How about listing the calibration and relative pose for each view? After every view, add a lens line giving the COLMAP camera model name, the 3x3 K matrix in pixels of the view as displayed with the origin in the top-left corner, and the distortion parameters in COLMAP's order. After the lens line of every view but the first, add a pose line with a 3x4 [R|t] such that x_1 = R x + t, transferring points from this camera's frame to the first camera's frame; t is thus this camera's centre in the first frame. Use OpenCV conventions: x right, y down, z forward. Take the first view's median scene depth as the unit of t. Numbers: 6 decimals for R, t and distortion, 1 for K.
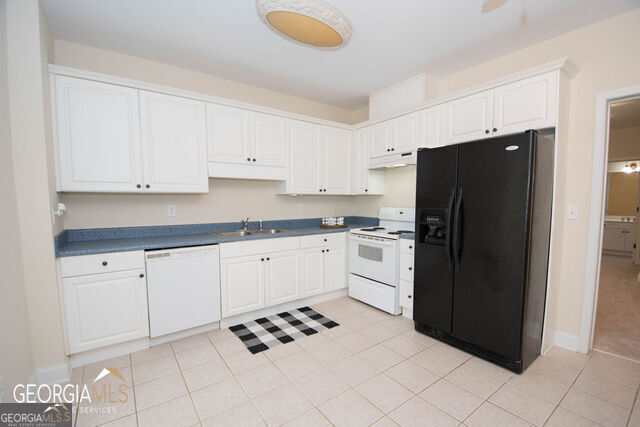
lens RADIAL K [[281.7, 0, 318.0], [0, 281.7, 222.7], [0, 0, 1]] dist [-0.000126, -0.000030]
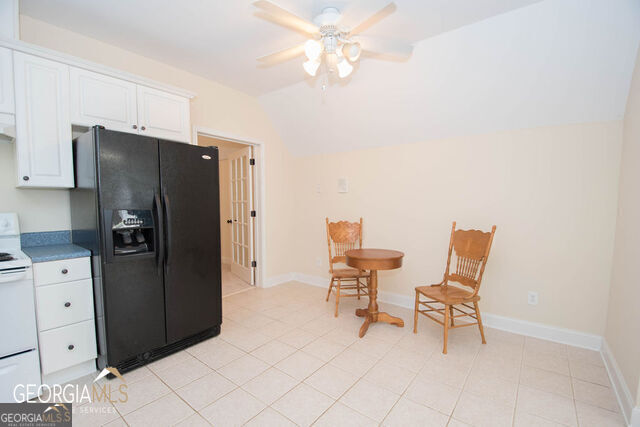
lens RADIAL K [[281.7, 0, 318.0], [0, 281.7, 222.7], [0, 0, 1]] dist [-0.000126, -0.000030]
pose [[-0.266179, -0.068173, 0.961510, -0.512533], [0.069868, 0.993508, 0.089783, -0.047578], [-0.961388, 0.091077, -0.259688, 0.709274]]
